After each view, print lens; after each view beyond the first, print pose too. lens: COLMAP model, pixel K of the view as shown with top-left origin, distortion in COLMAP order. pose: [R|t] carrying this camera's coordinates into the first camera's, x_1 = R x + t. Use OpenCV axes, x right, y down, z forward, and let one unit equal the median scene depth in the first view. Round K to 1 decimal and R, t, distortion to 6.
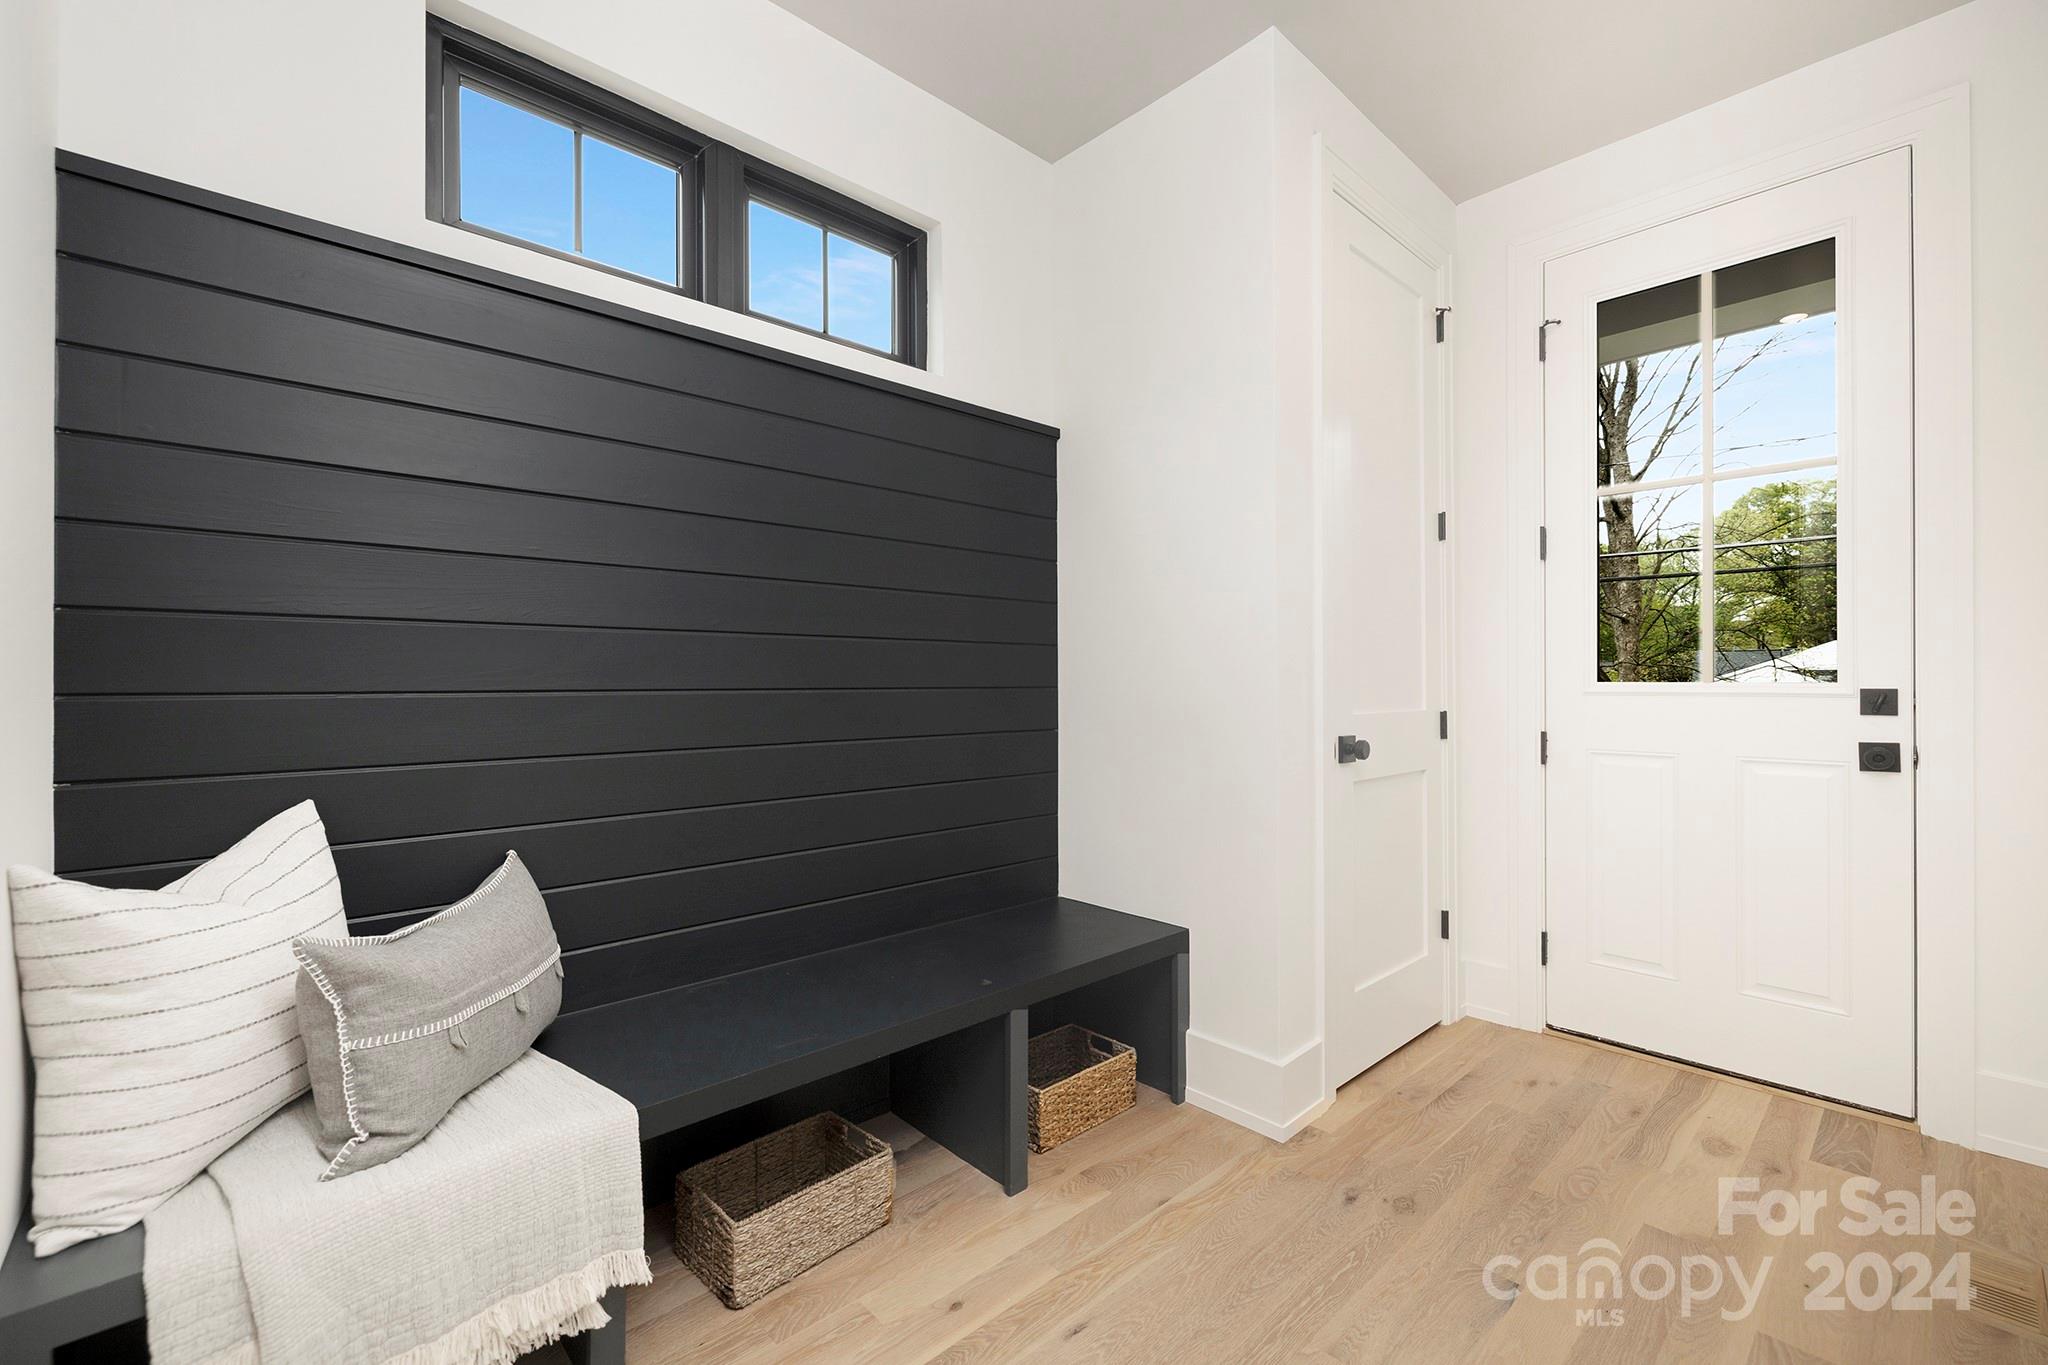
lens RADIAL K [[859.5, 0, 1015.1], [0, 859.5, 677.1], [0, 0, 1]] dist [-0.001934, -0.000150]
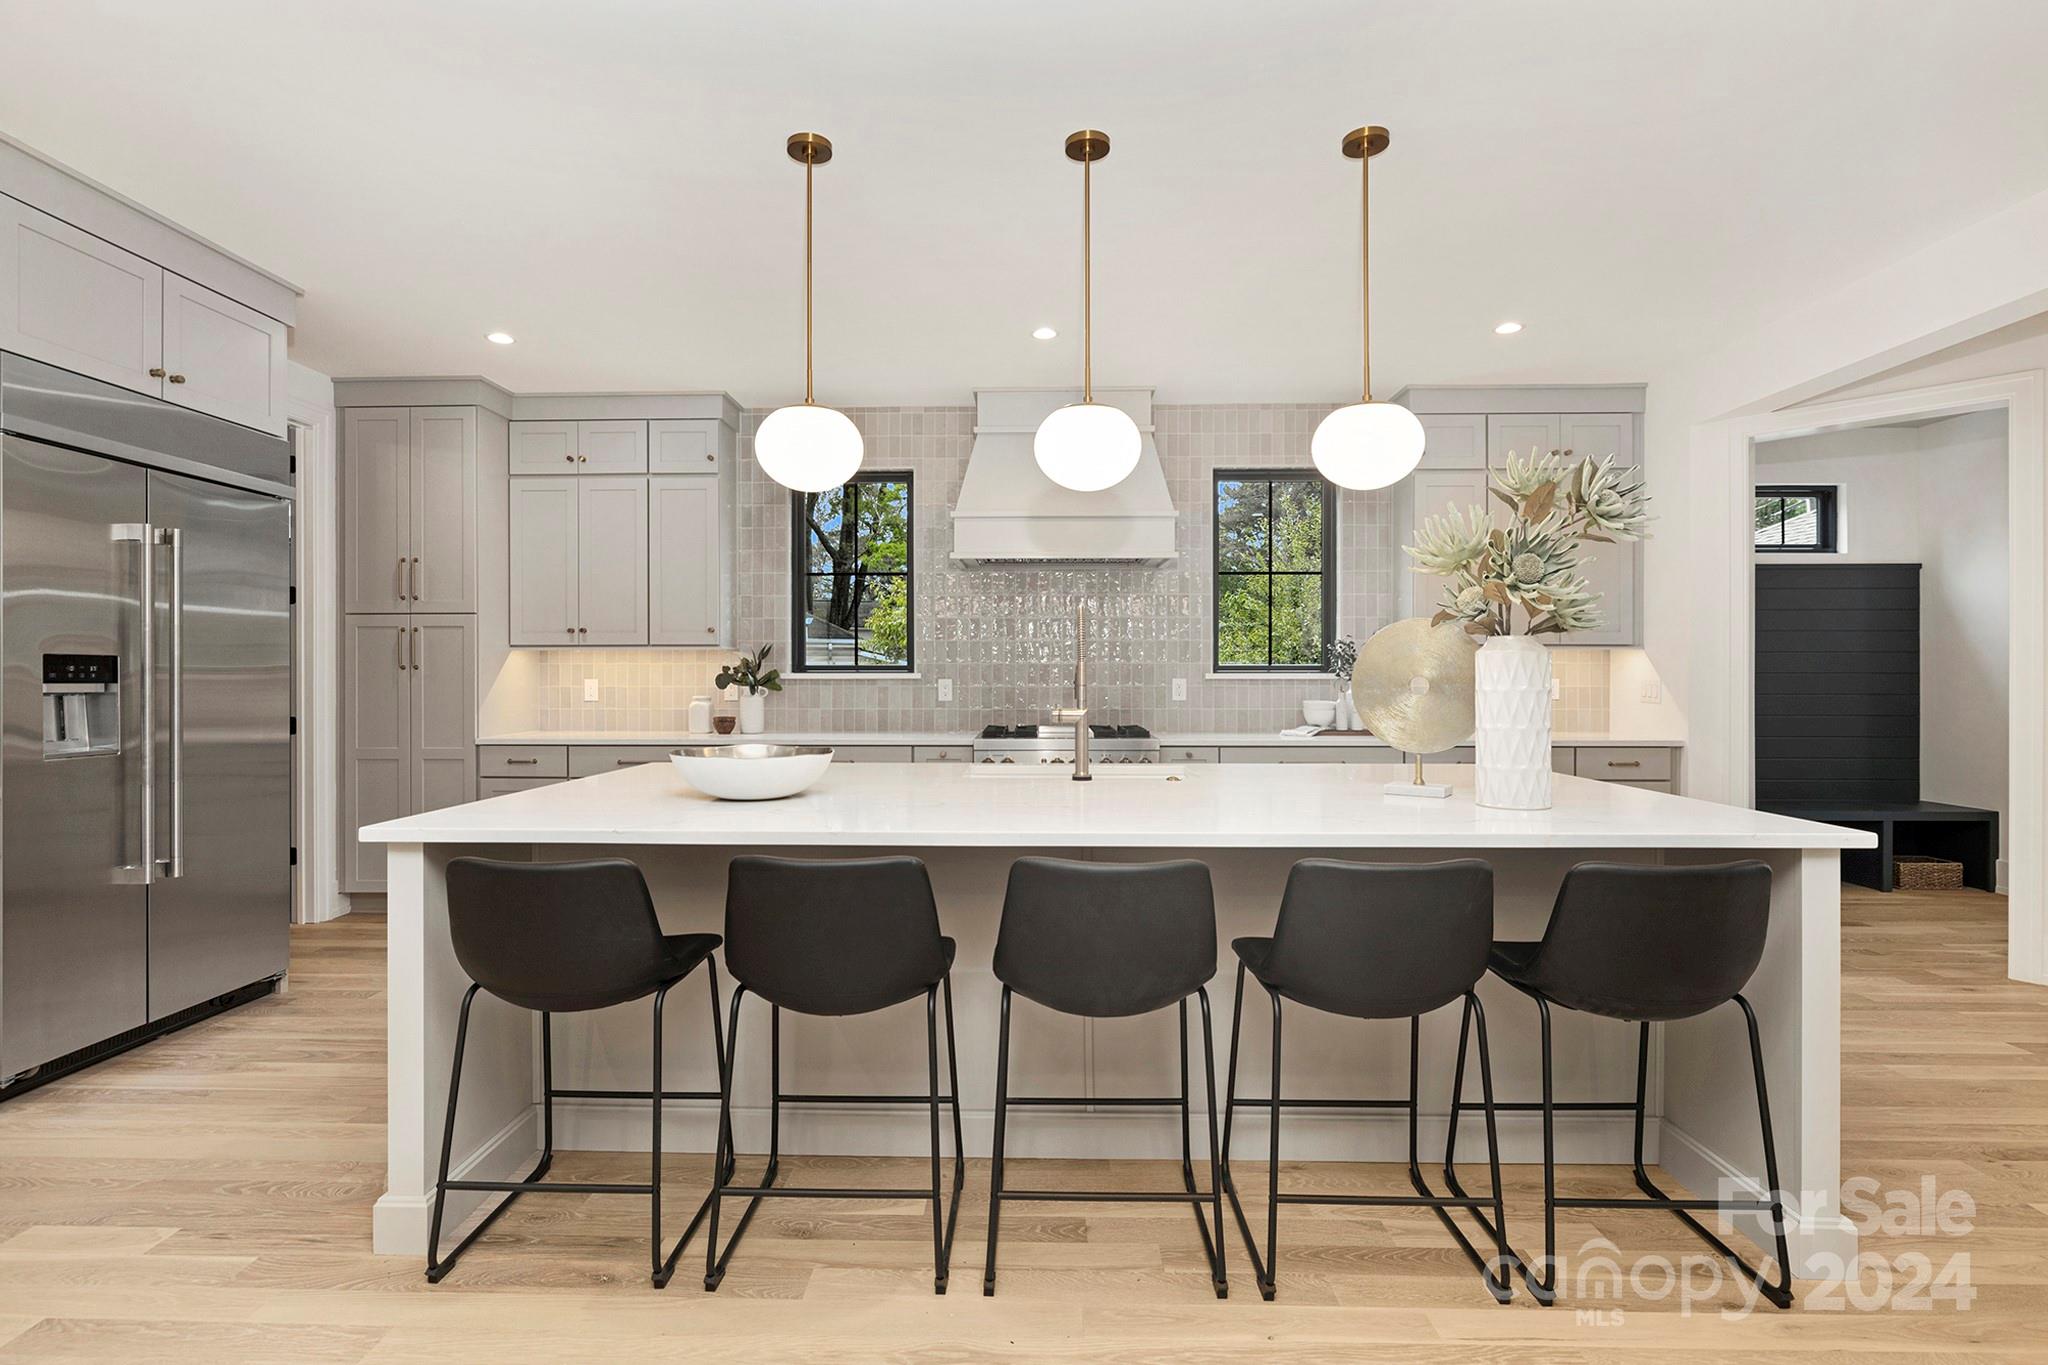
lens RADIAL K [[979.9, 0, 1013.4], [0, 979.9, 675.9], [0, 0, 1]] dist [-0.005778, 0.000149]
pose [[0.719294, -0.000273, -0.694706, 0.125816], [0.003617, 0.999988, 0.003351, -0.055801], [0.694696, -0.004923, 0.719286, -2.434488]]
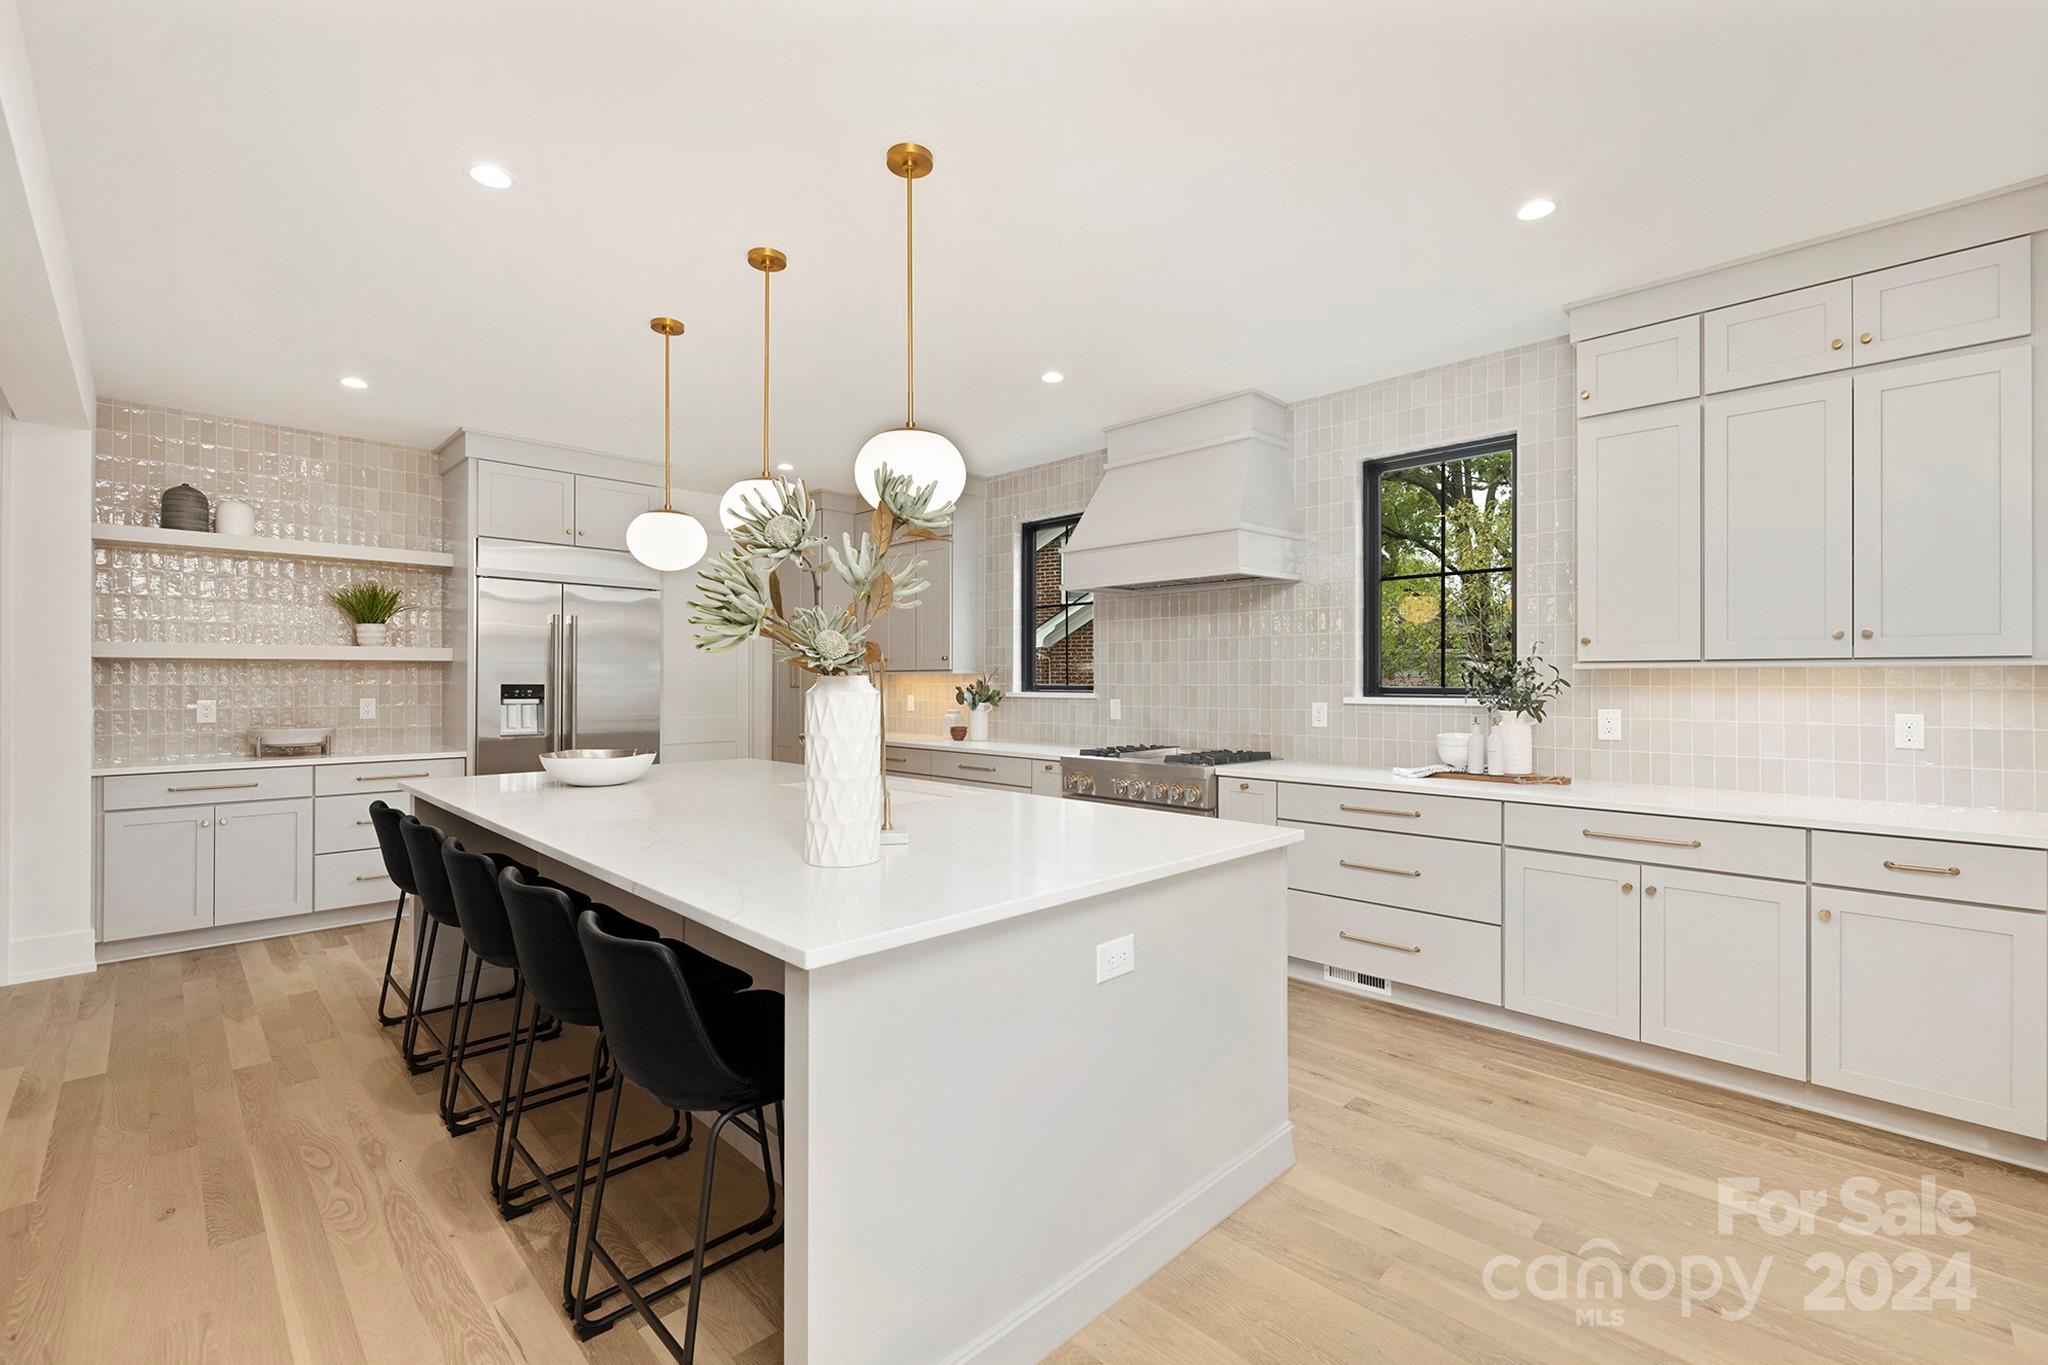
lens RADIAL K [[872.4, 0, 1018.8], [0, 872.4, 690.5], [0, 0, 1]] dist [-0.000824, 0.000501]
pose [[0.031299, 0.009039, -0.999469, 0.650979], [0.003133, 0.999953, 0.009141, -0.085499], [0.999505, -0.003417, 0.031269, -1.128041]]
